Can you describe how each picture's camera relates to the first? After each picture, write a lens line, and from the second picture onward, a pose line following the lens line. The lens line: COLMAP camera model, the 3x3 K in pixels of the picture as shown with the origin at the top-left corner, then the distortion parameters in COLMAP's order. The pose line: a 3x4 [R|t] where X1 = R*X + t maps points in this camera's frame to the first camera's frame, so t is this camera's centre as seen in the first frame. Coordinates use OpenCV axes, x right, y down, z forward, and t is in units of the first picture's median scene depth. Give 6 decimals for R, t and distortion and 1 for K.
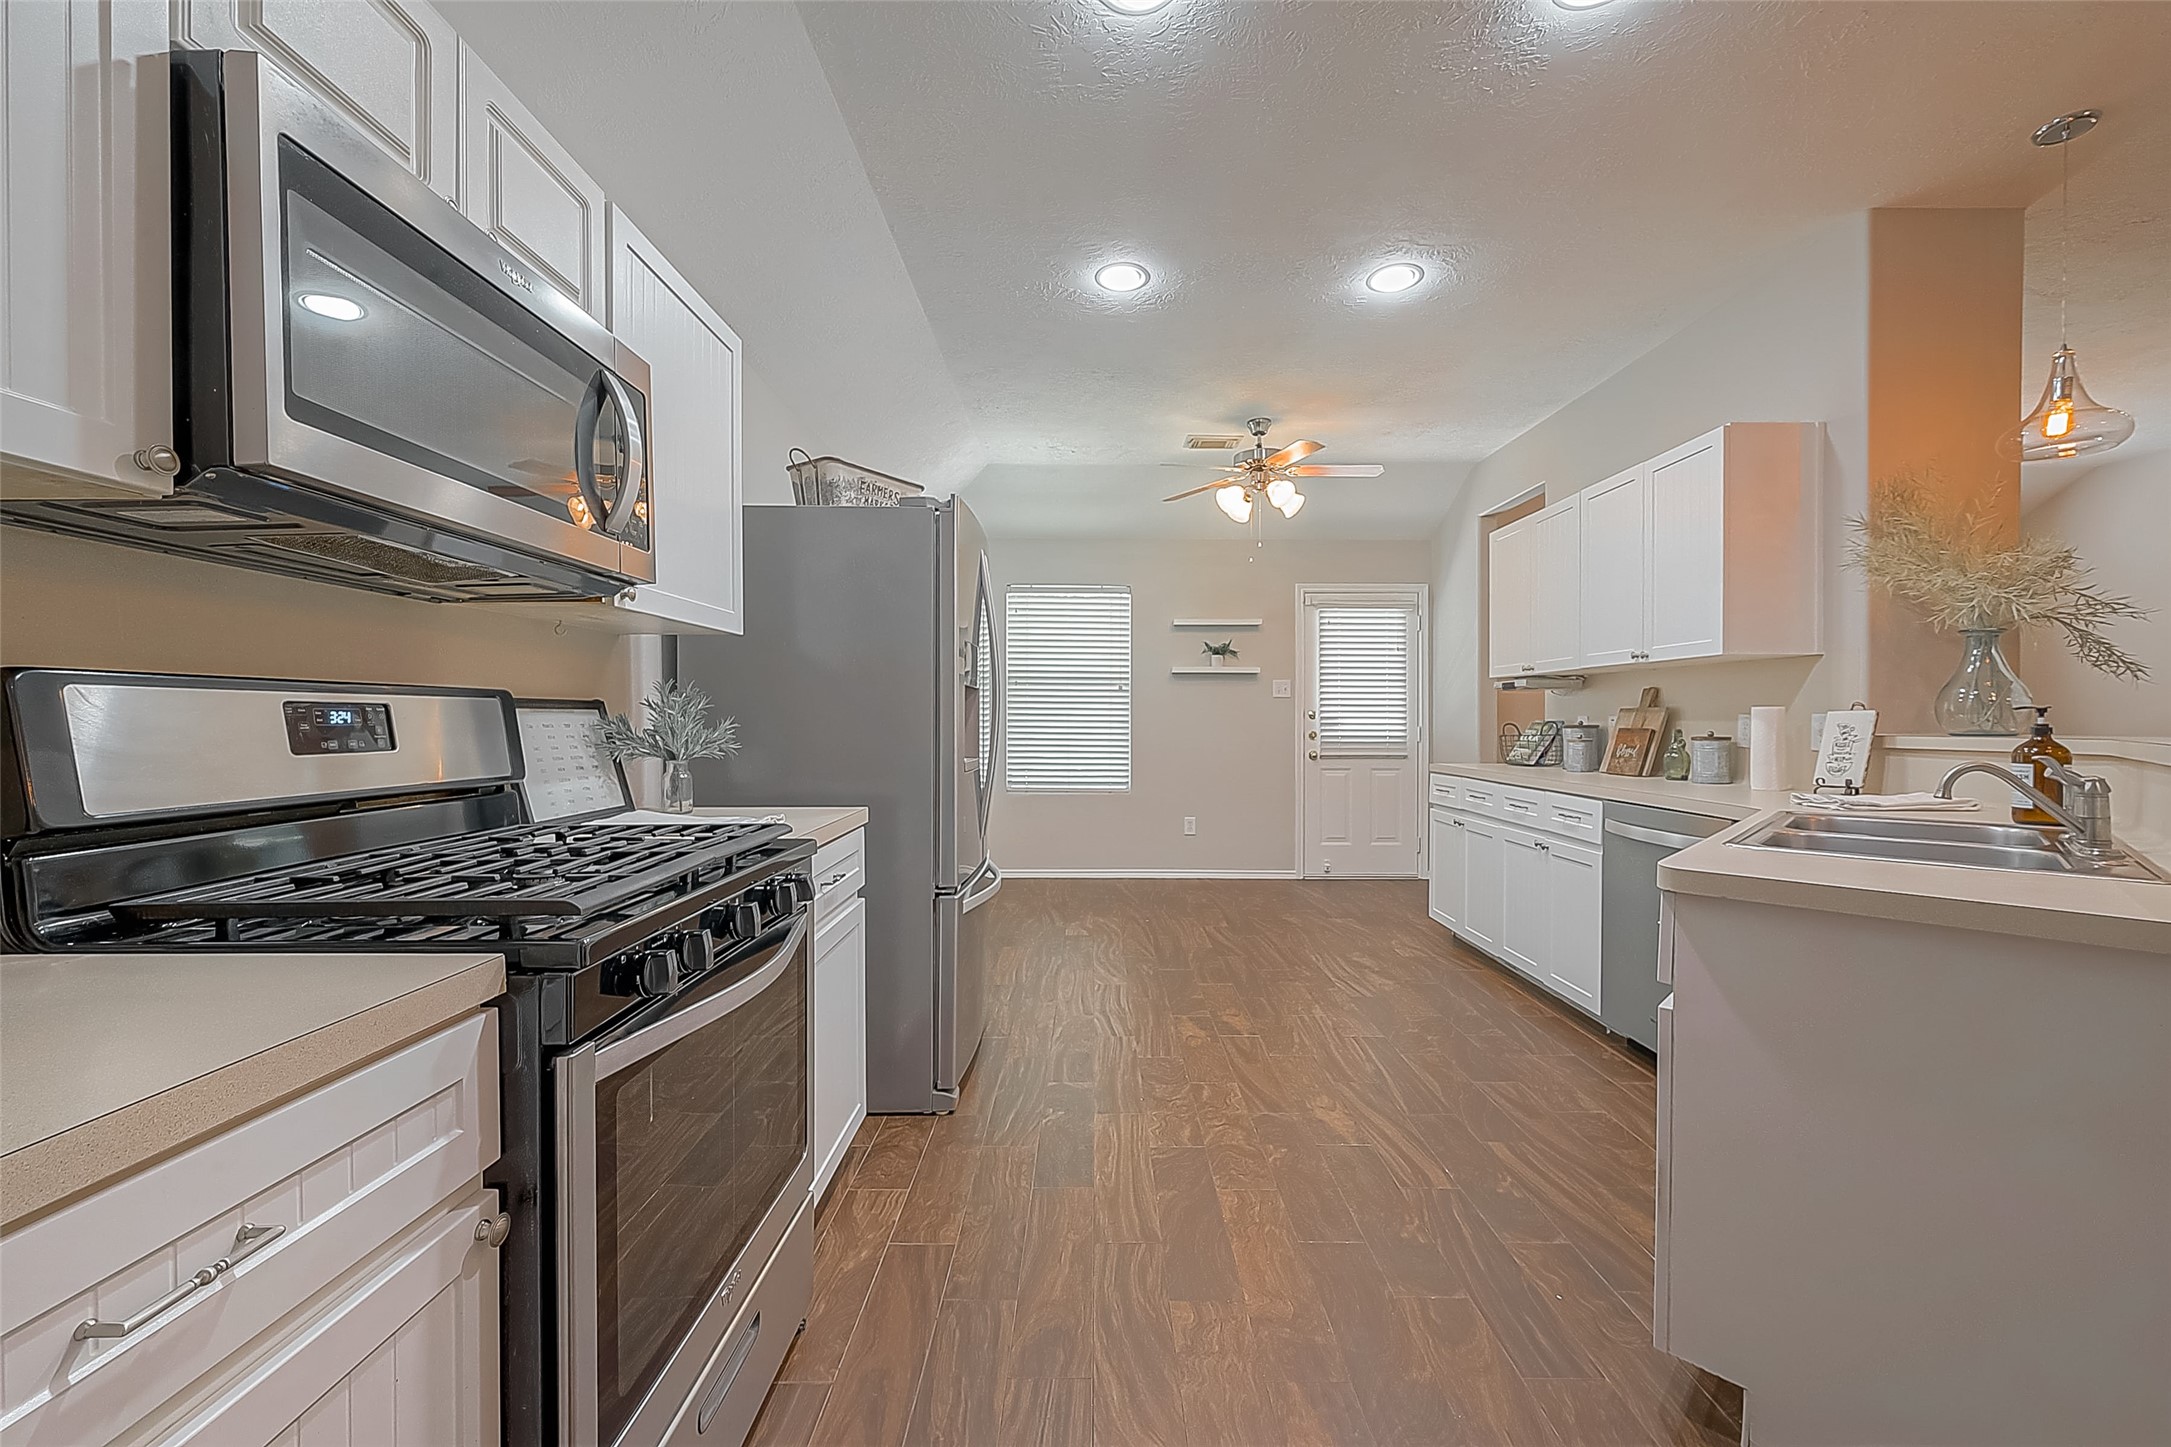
lens RADIAL K [[876.5, 0, 1113.6], [0, 876.5, 722.1], [0, 0, 1]] dist [0.000049, 0.000211]
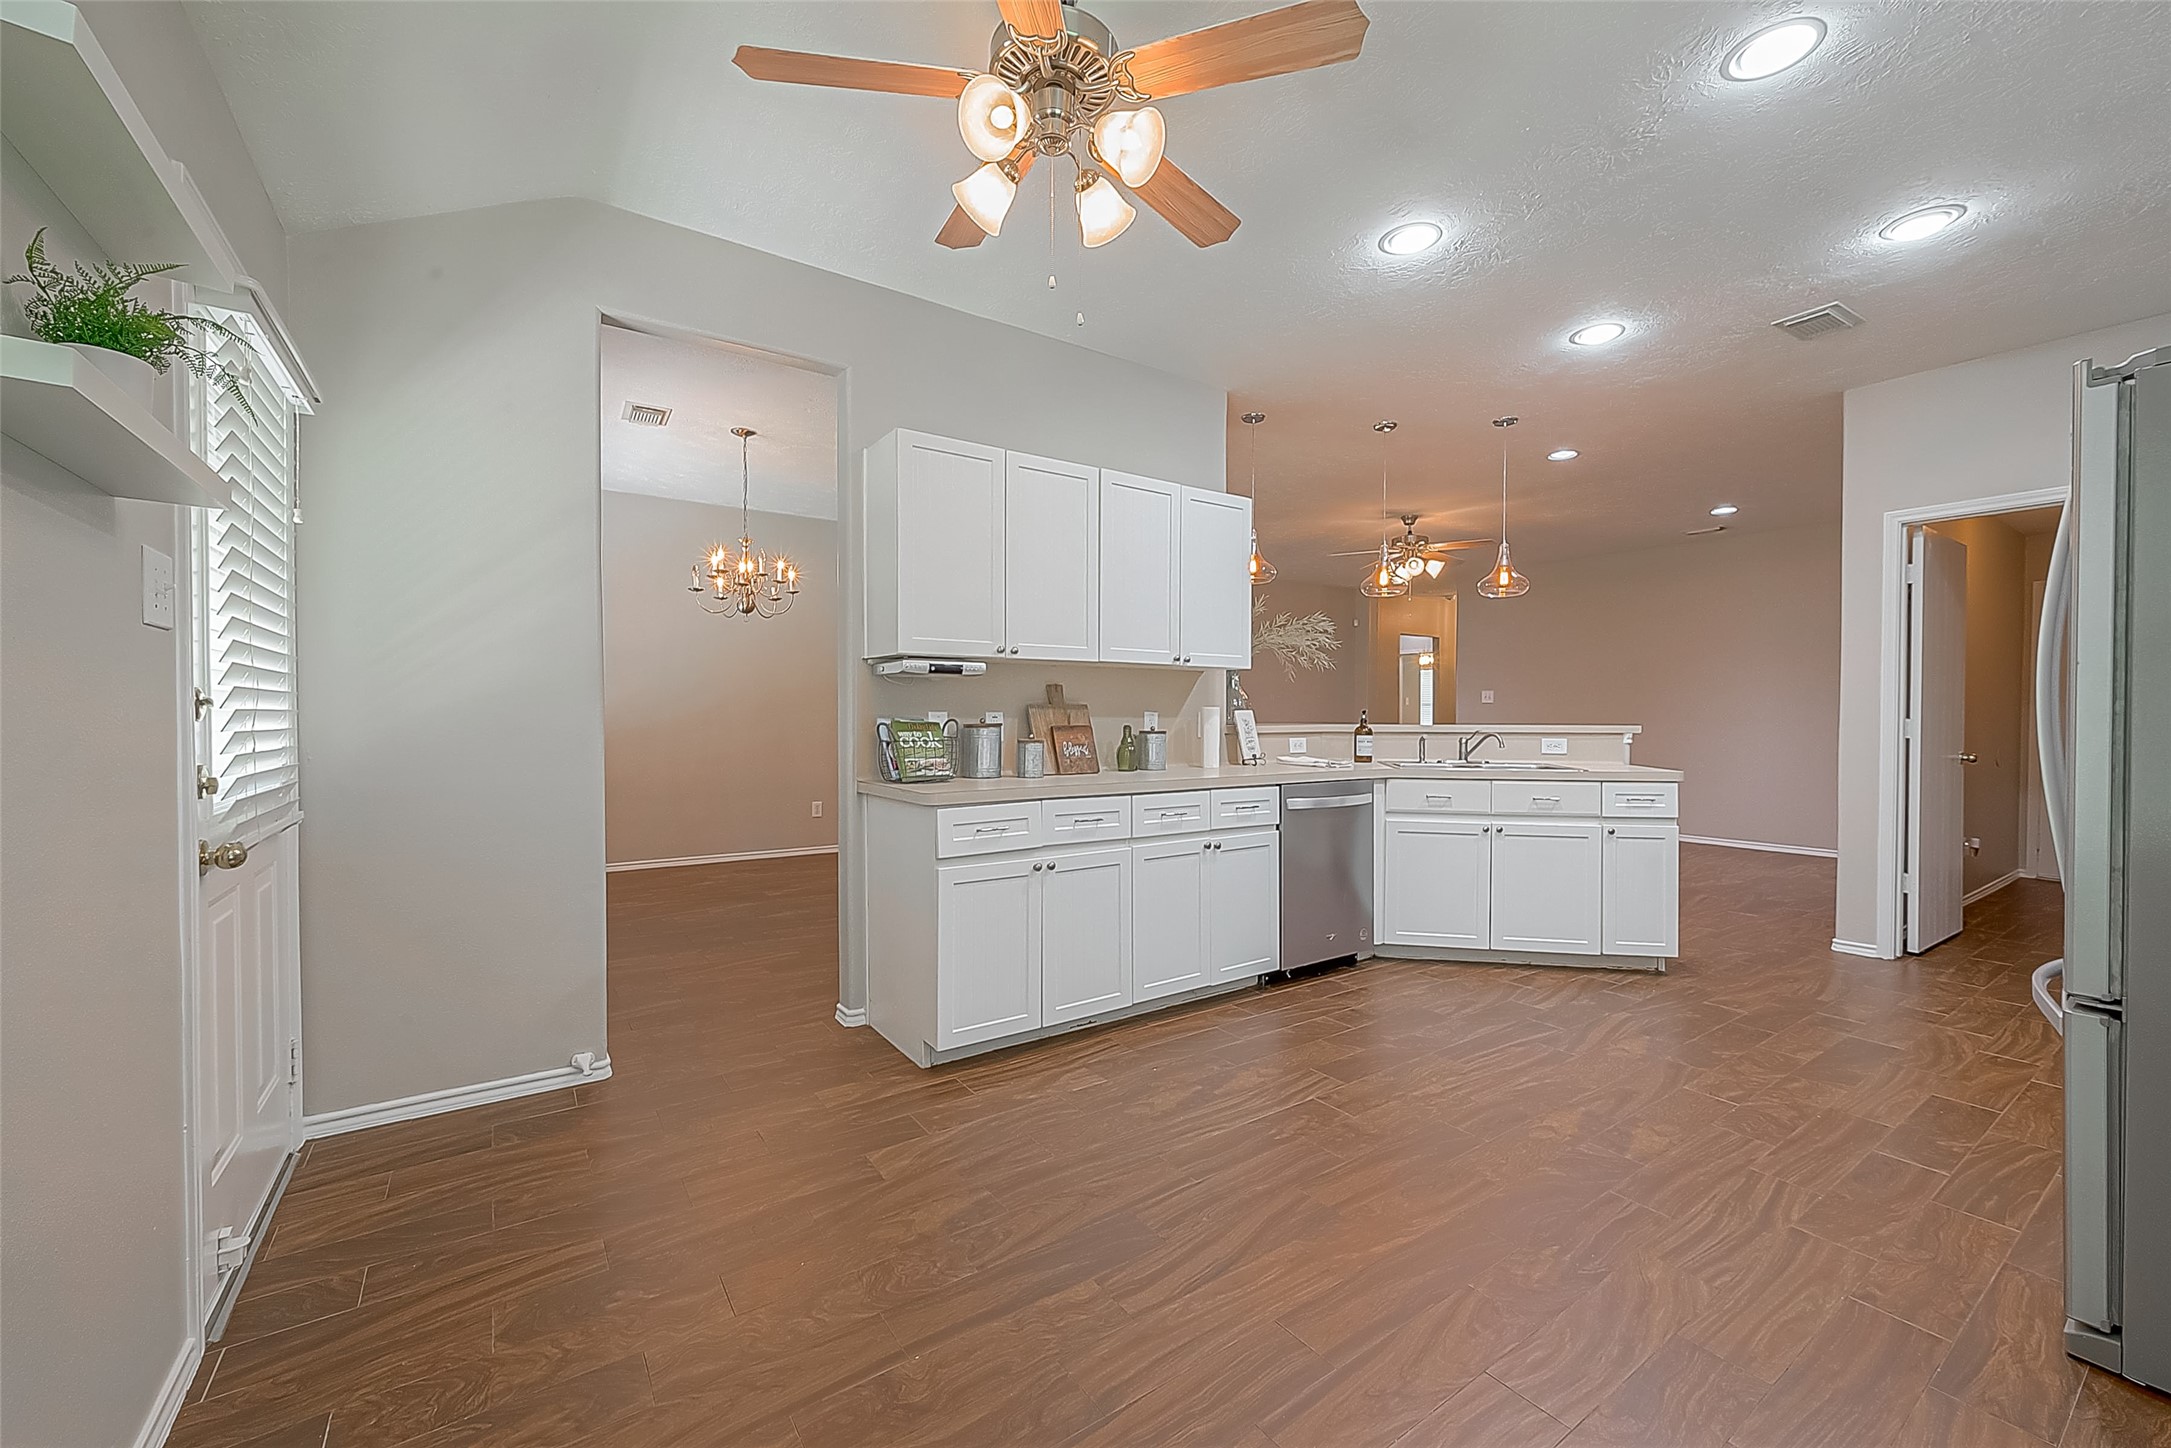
lens RADIAL K [[855.0, 0, 1086.6], [0, 855.0, 720.5], [0, 0, 1]] dist [0.000832, 0.000200]
pose [[-0.548836, -0.010645, 0.835862, -0.338946], [0.000102, 0.999918, 0.012801, -0.016790], [-0.835930, 0.007111, -0.548790, 2.412308]]
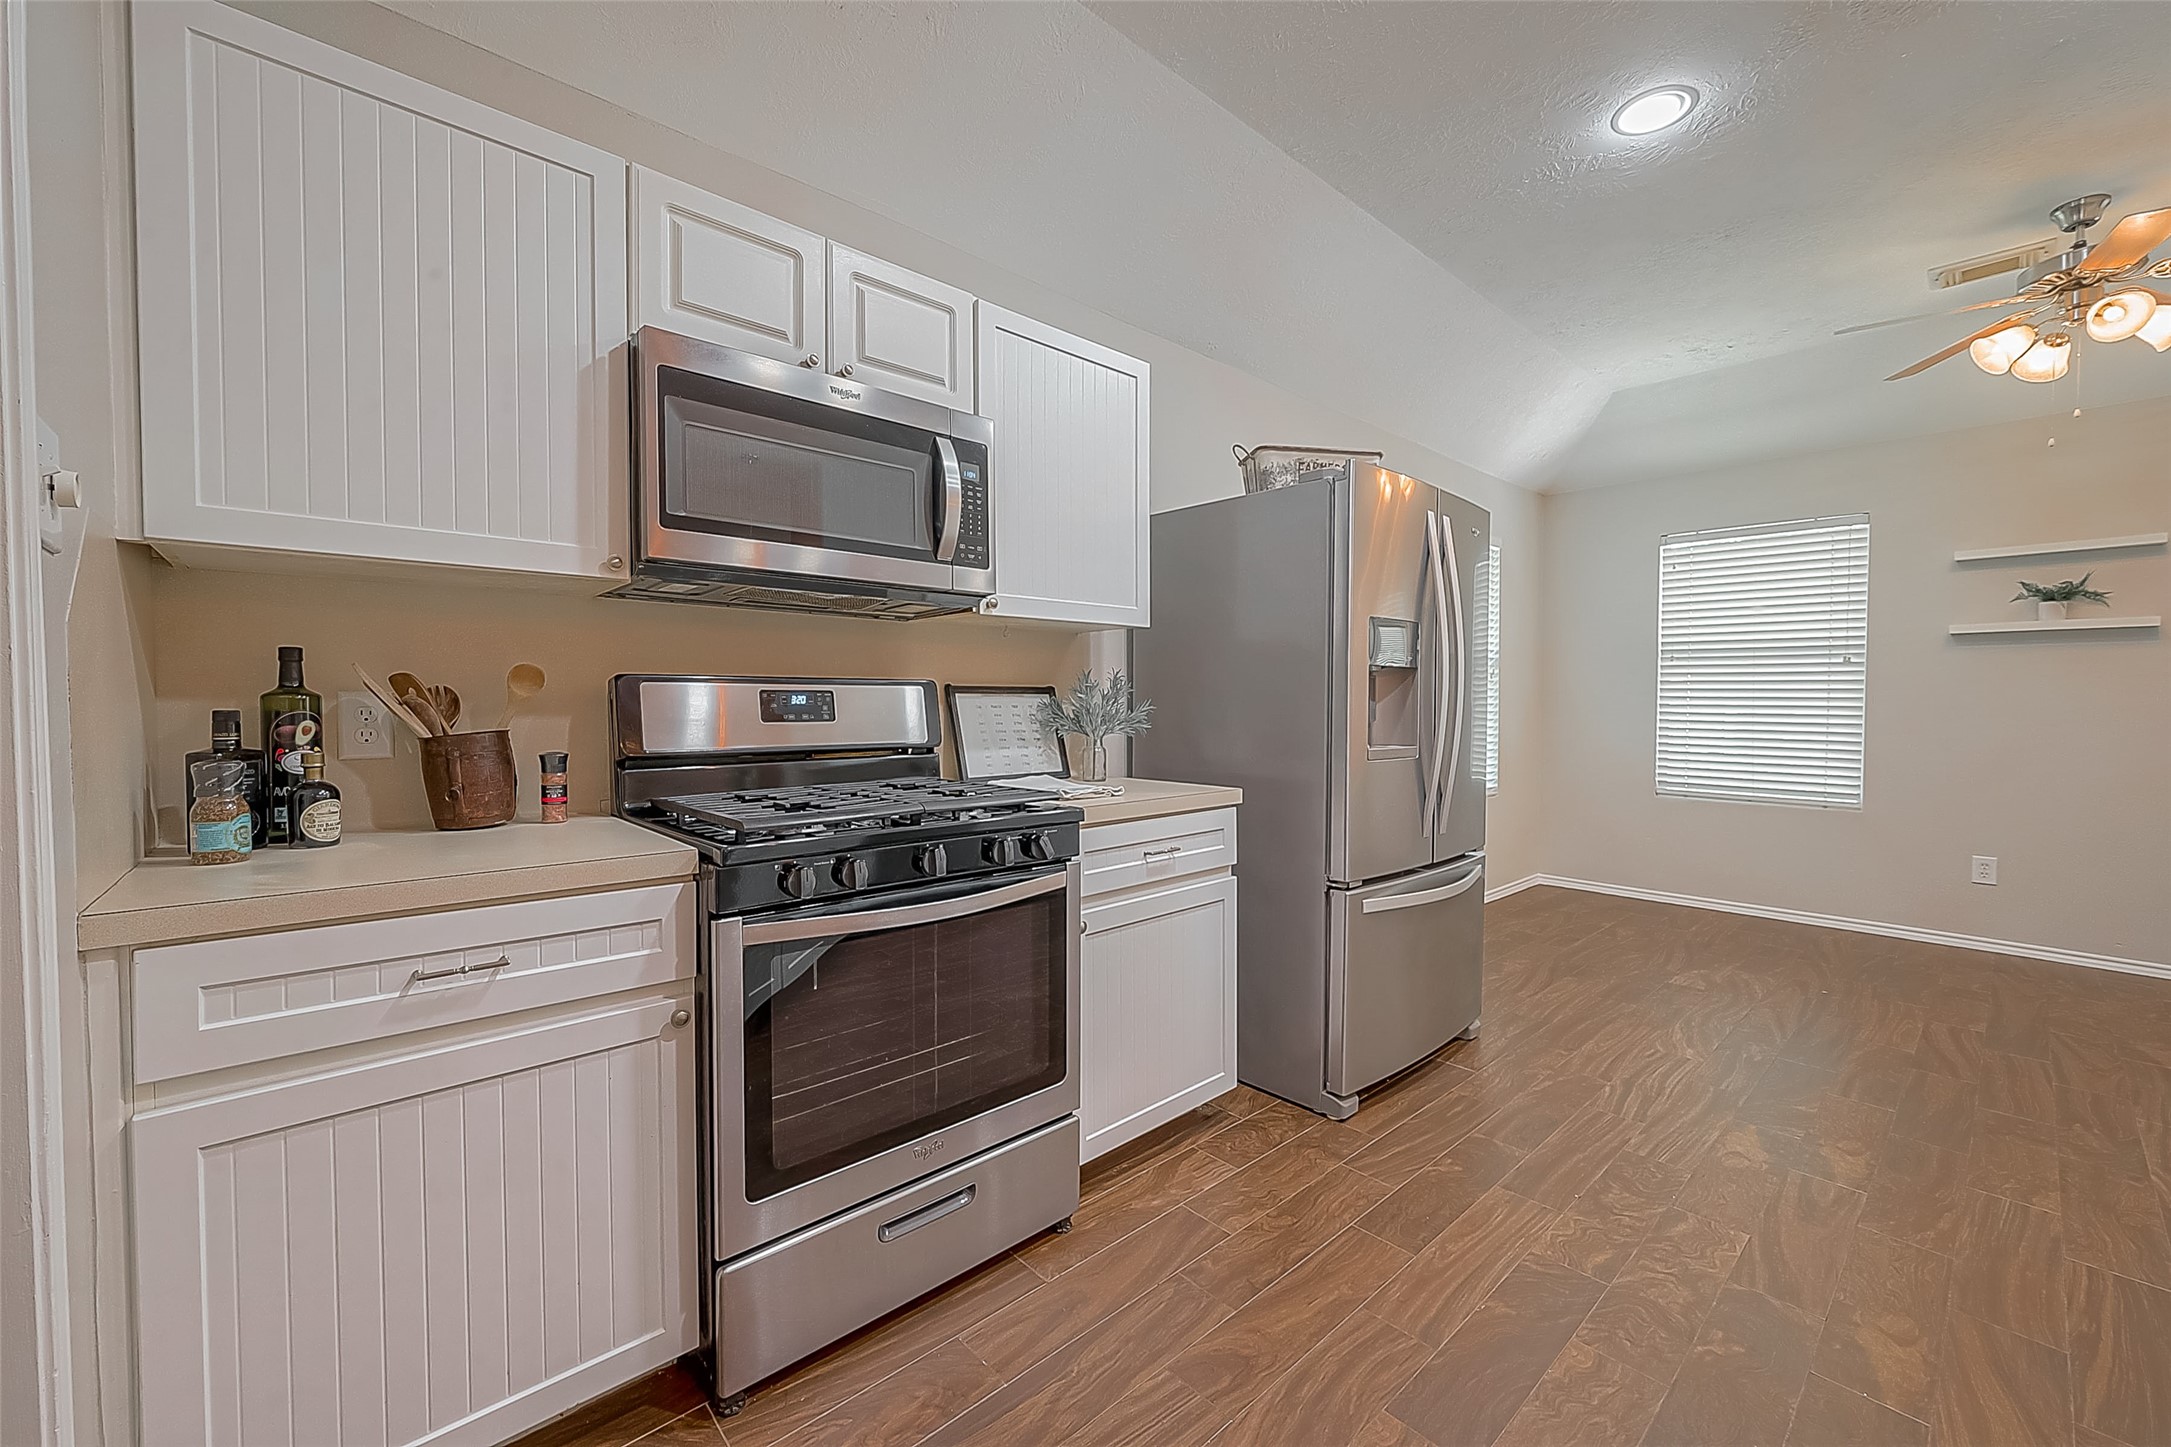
lens RADIAL K [[876.3, 0, 1070.6], [0, 876.3, 721.5], [0, 0, 1]] dist [-0.000049, -0.000254]
pose [[0.652958, 0.018597, -0.757166, 0.351054], [-0.005606, 0.999790, 0.019722, 0.000064], [0.757373, -0.008633, 0.652925, 0.179945]]
